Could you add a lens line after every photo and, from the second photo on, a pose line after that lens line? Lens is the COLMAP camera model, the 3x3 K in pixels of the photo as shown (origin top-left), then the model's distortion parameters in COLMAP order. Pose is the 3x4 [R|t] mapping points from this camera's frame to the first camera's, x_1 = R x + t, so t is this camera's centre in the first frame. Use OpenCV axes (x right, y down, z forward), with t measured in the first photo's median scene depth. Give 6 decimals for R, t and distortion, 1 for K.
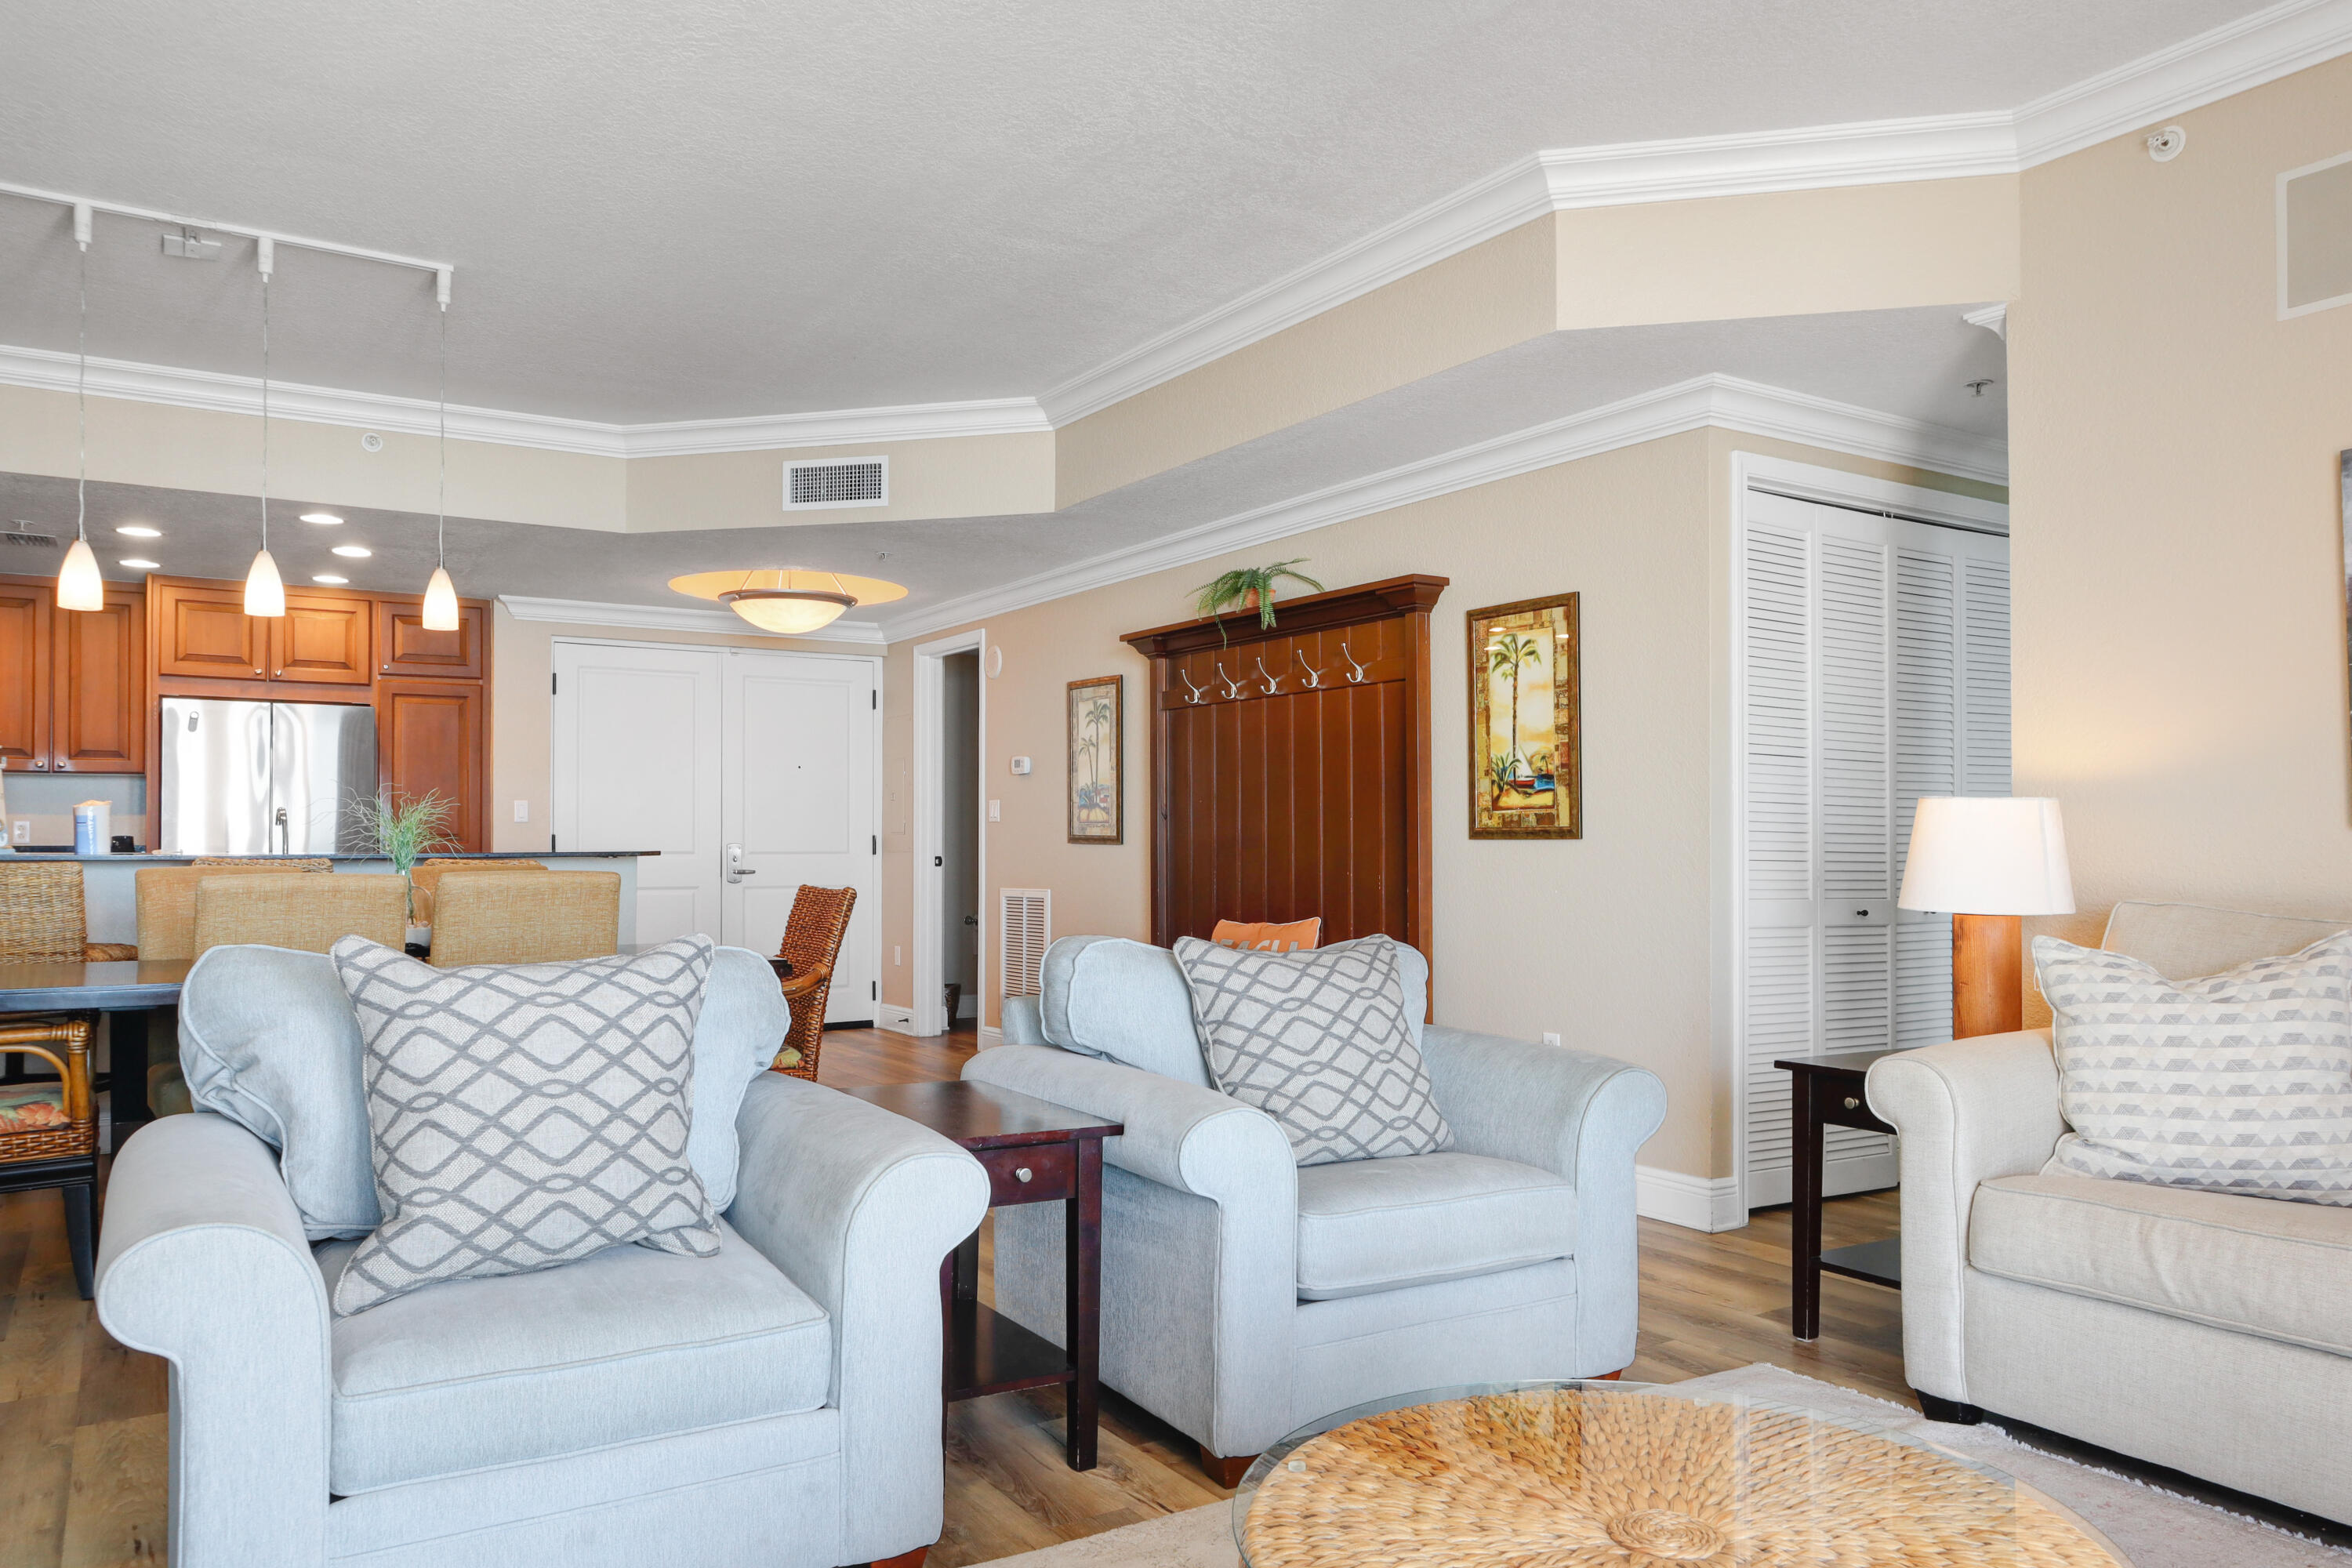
lens RADIAL K [[1668.9, 0, 1178.5], [0, 1668.9, 808.3], [0, 0, 1]] dist [-0.005219, 0.040454]
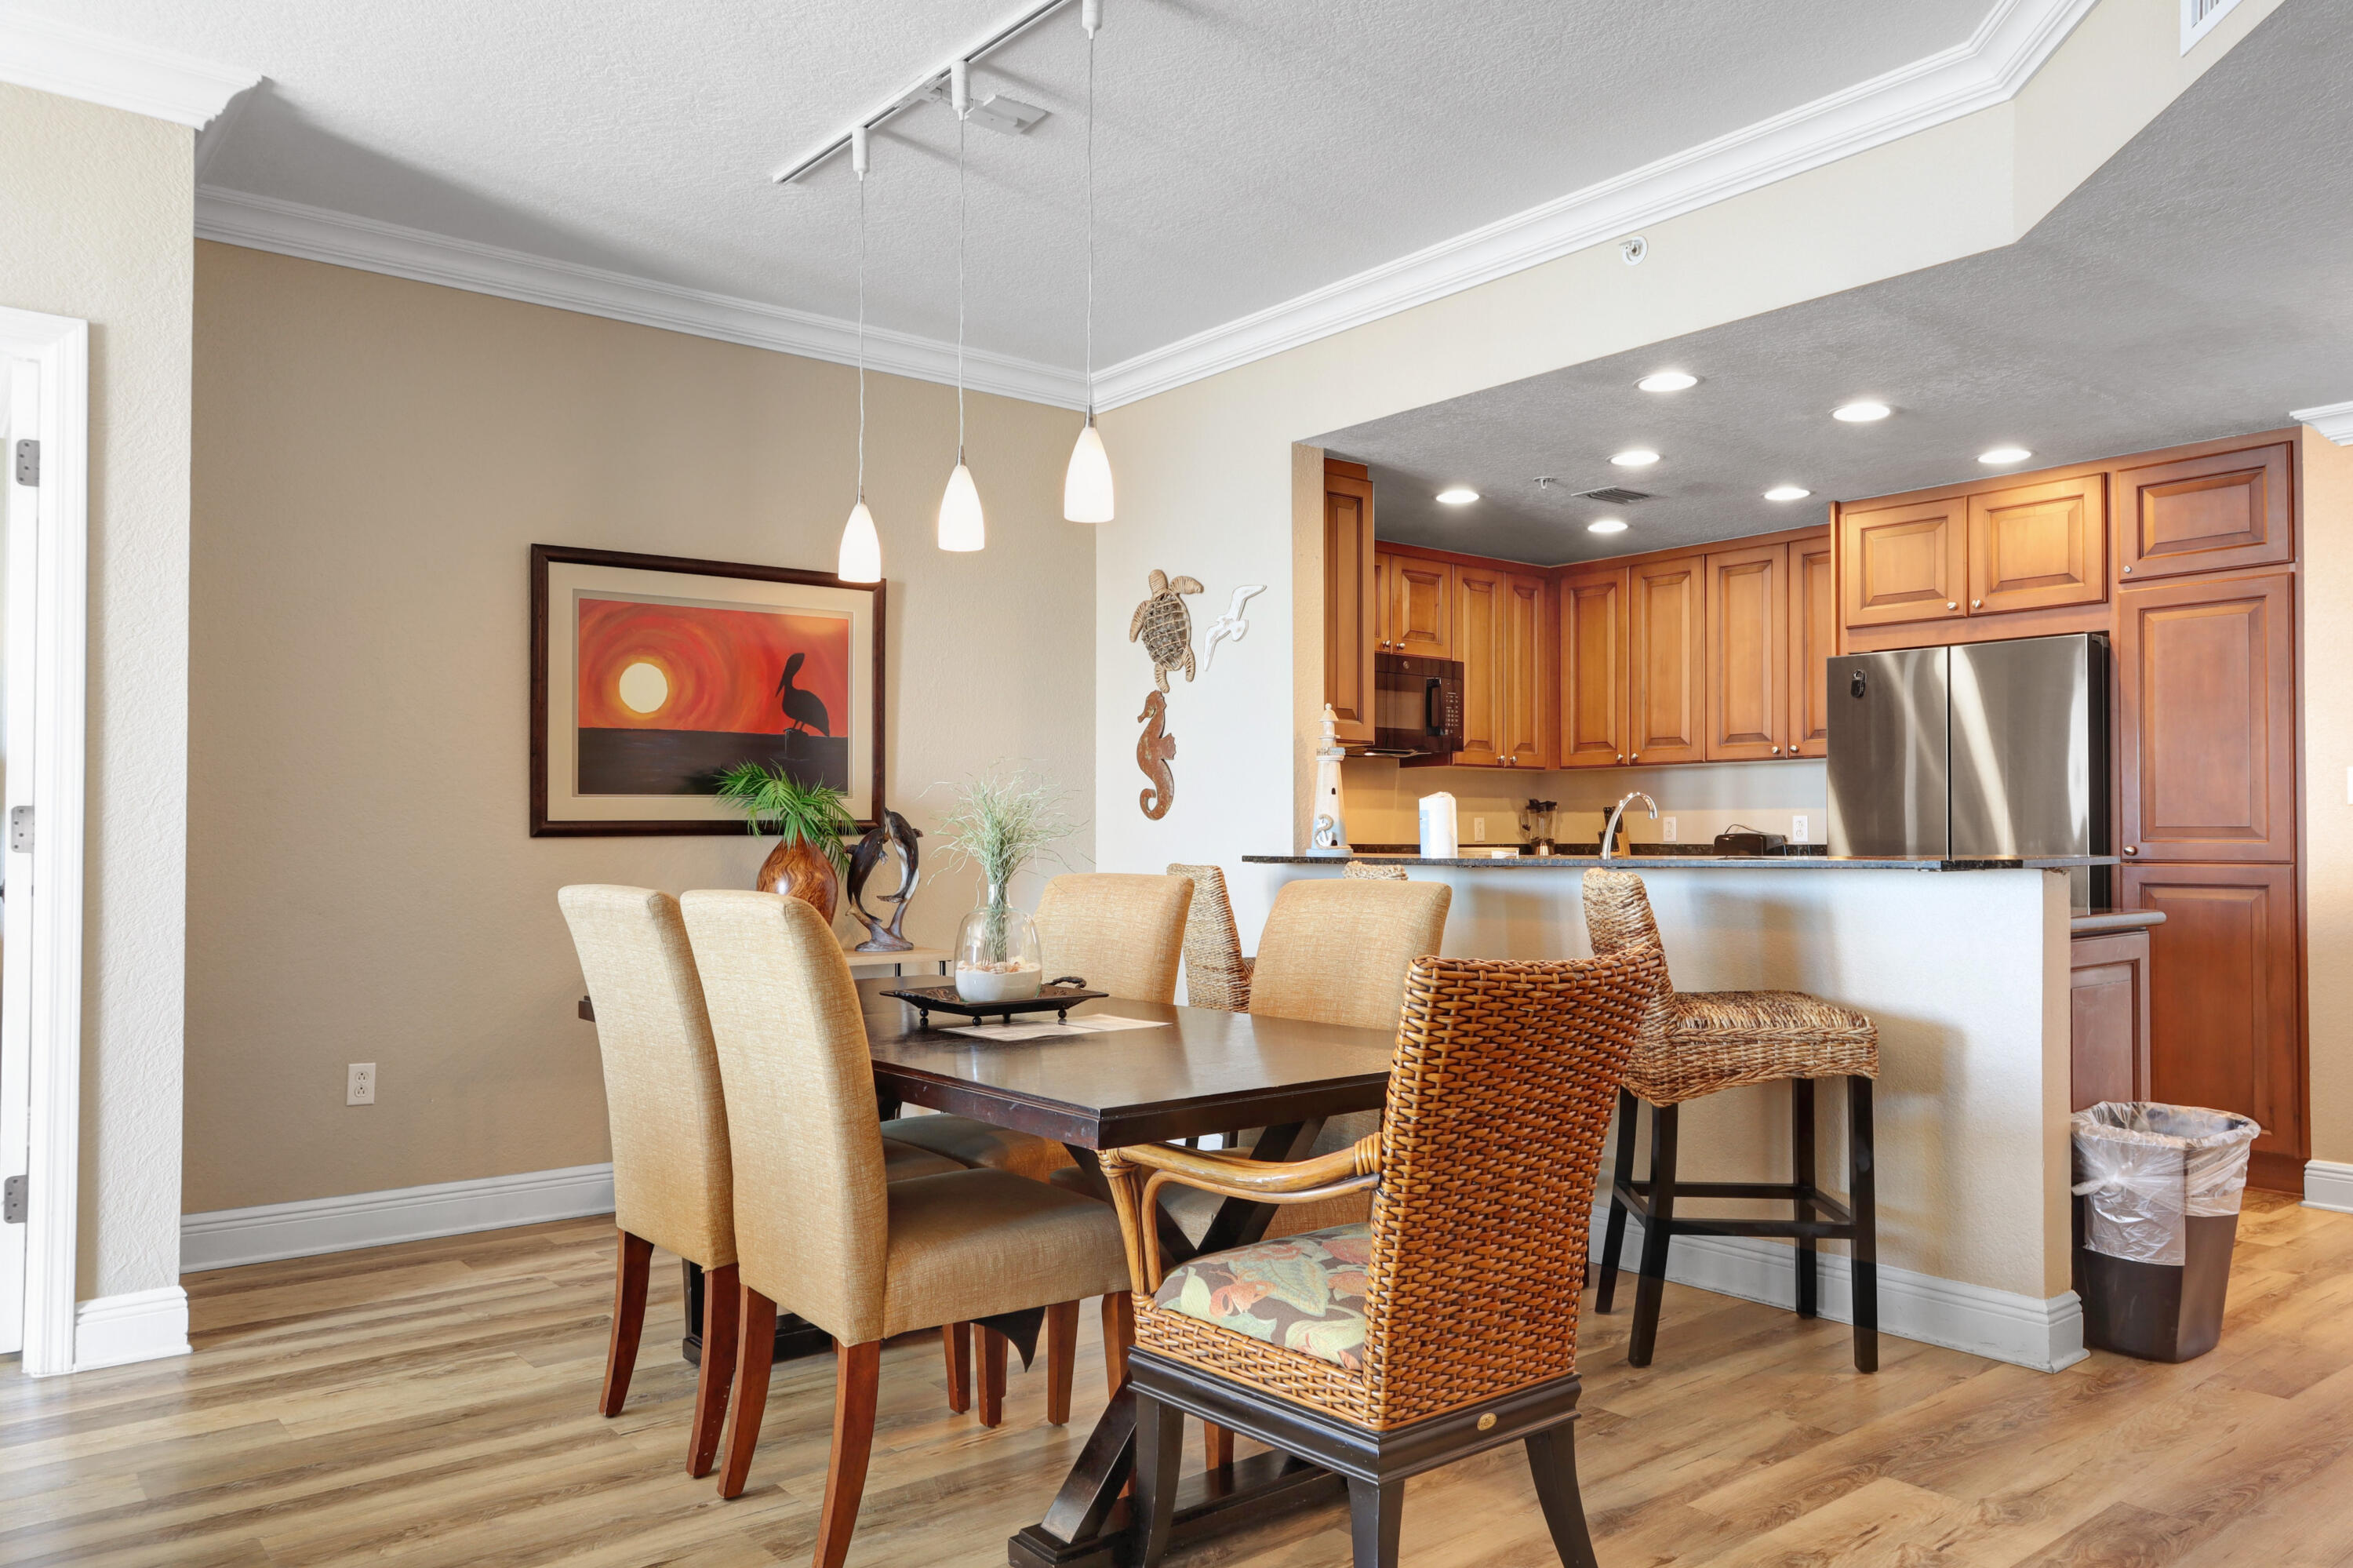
lens RADIAL K [[1592.0, 0, 1124.5], [0, 1592.0, 819.8], [0, 0, 1]] dist [-0.037125, 0.046581]
pose [[0.088330, -0.011103, -0.996029, 0.155647], [0.020752, 0.999741, -0.009304, 0.015472], [0.995875, -0.019847, 0.088538, 0.884949]]
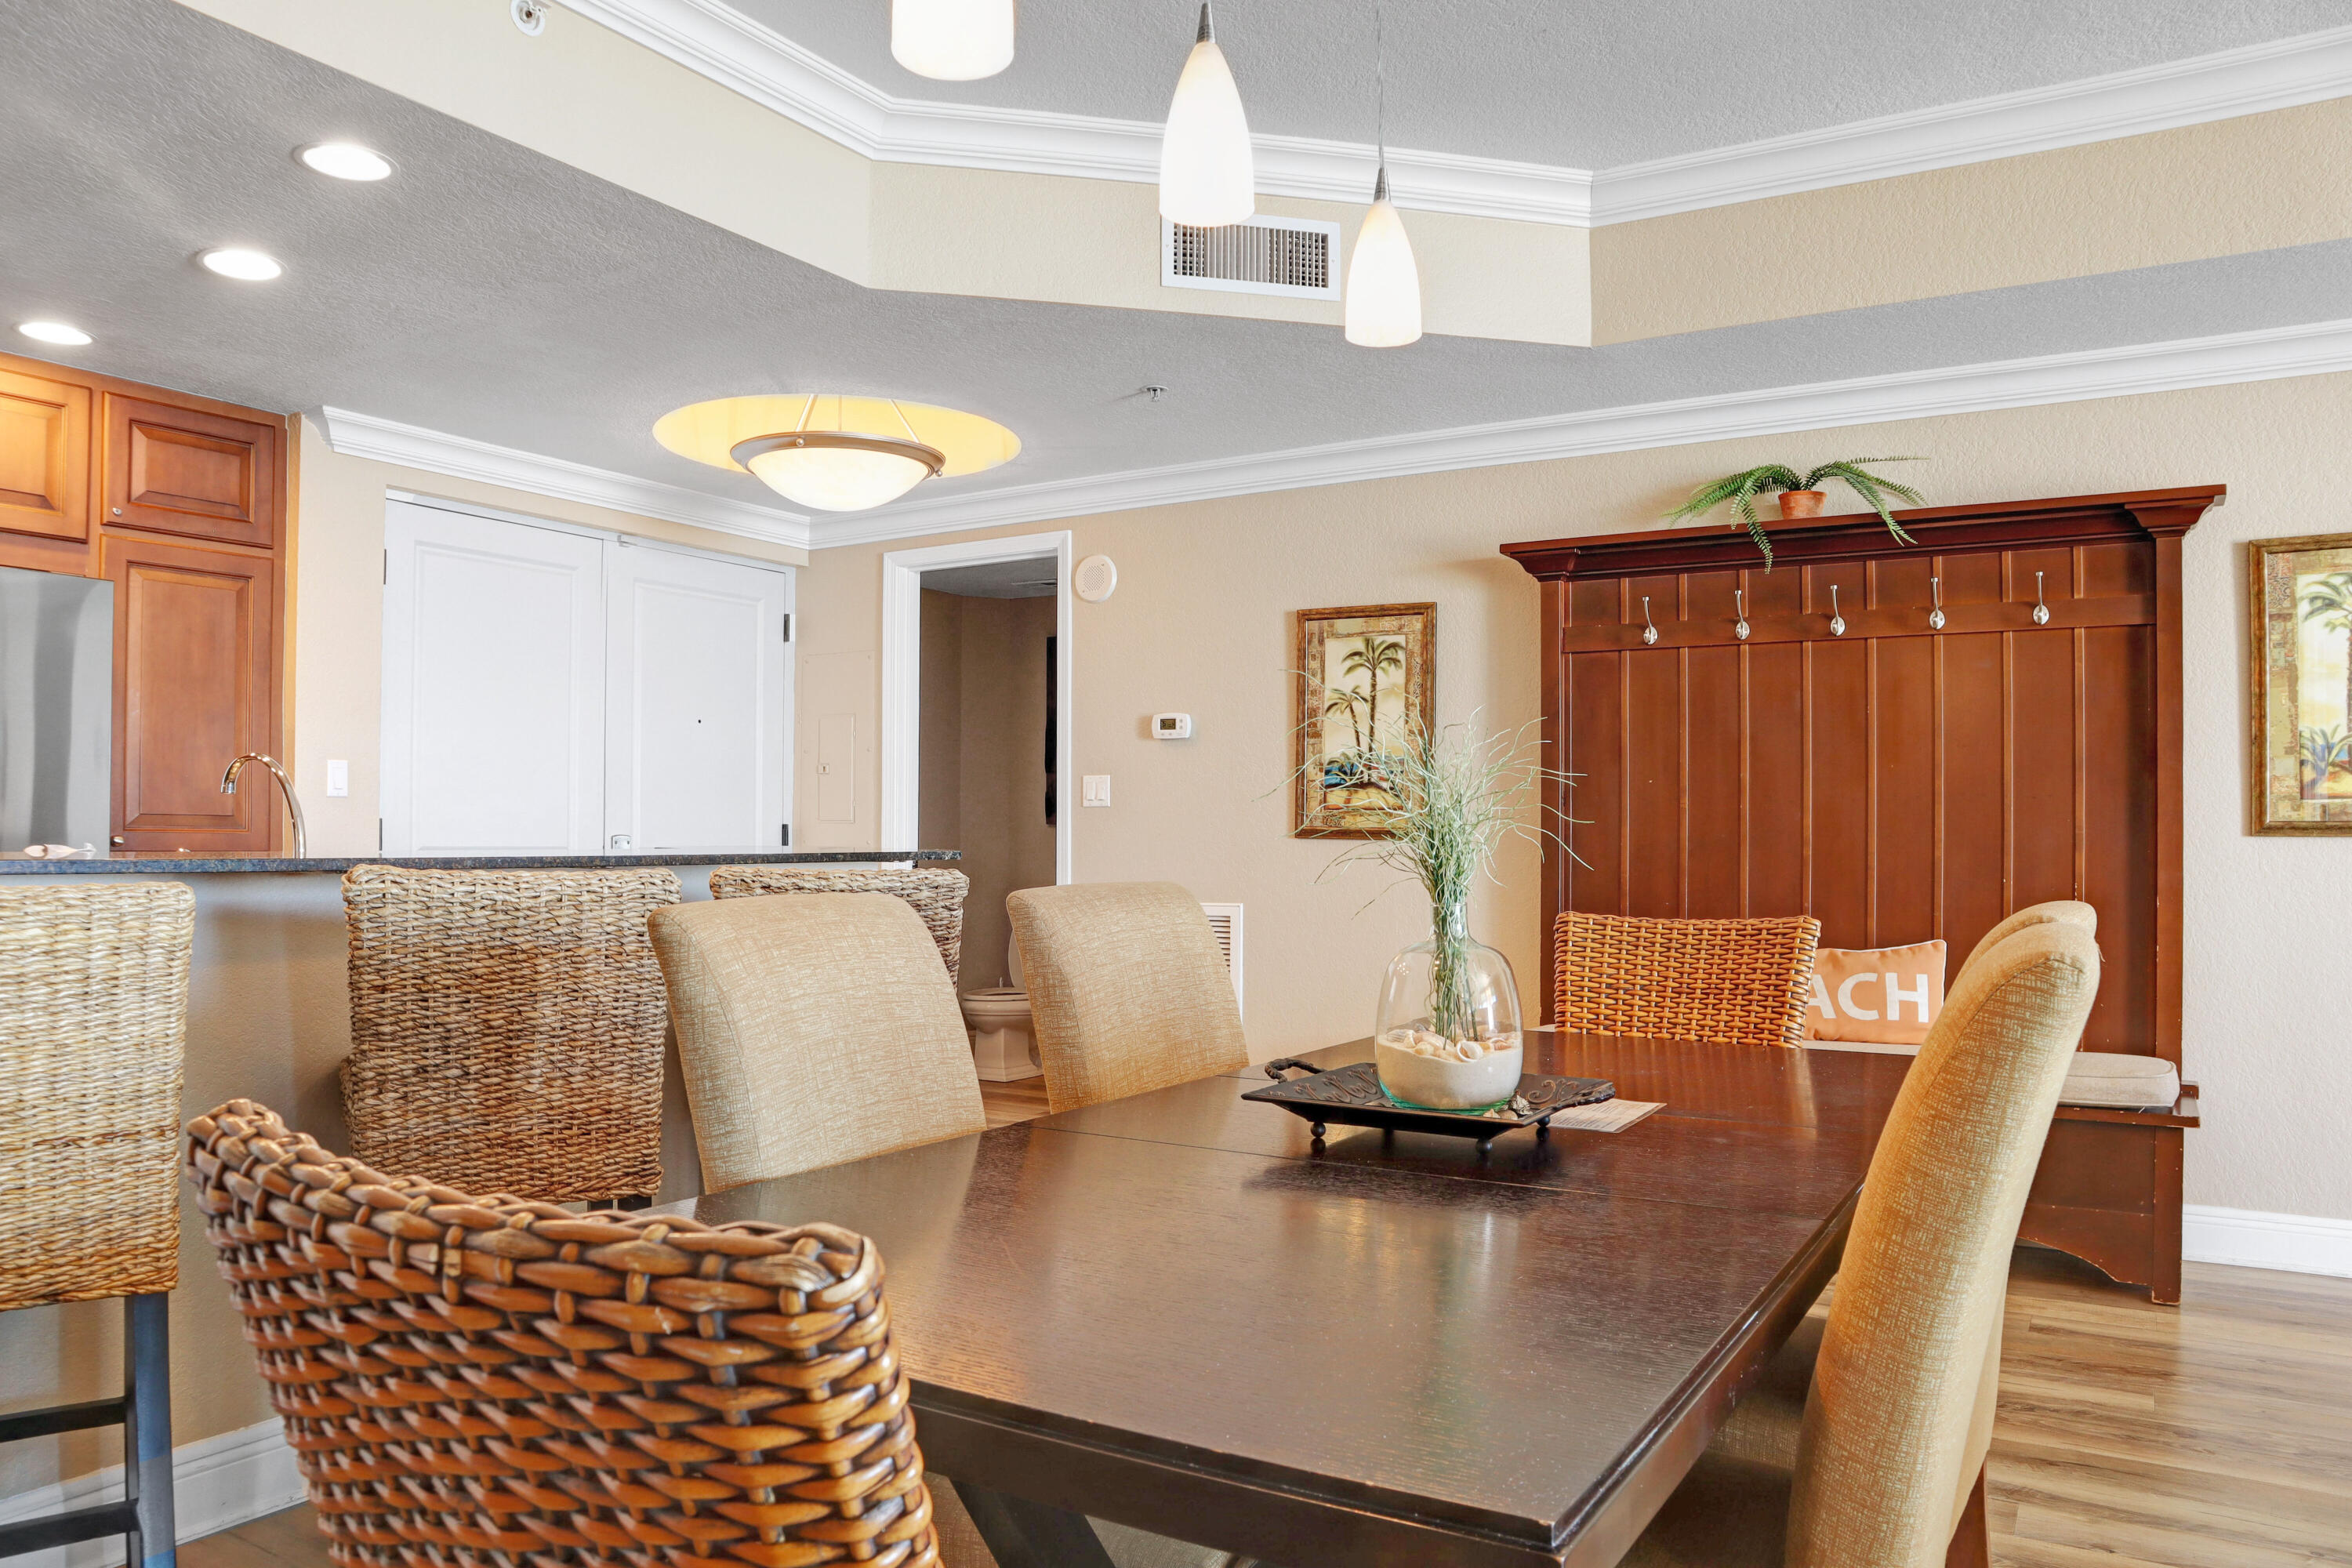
lens RADIAL K [[1618.0, 0, 1184.7], [0, 1618.0, 820.5], [0, 0, 1]] dist [-0.140152, 0.085070]
pose [[0.895168, 0.009477, 0.445628, -0.617561], [-0.013993, 0.999879, 0.006845, 0.014112], [-0.445509, -0.012363, 0.895192, 0.614035]]
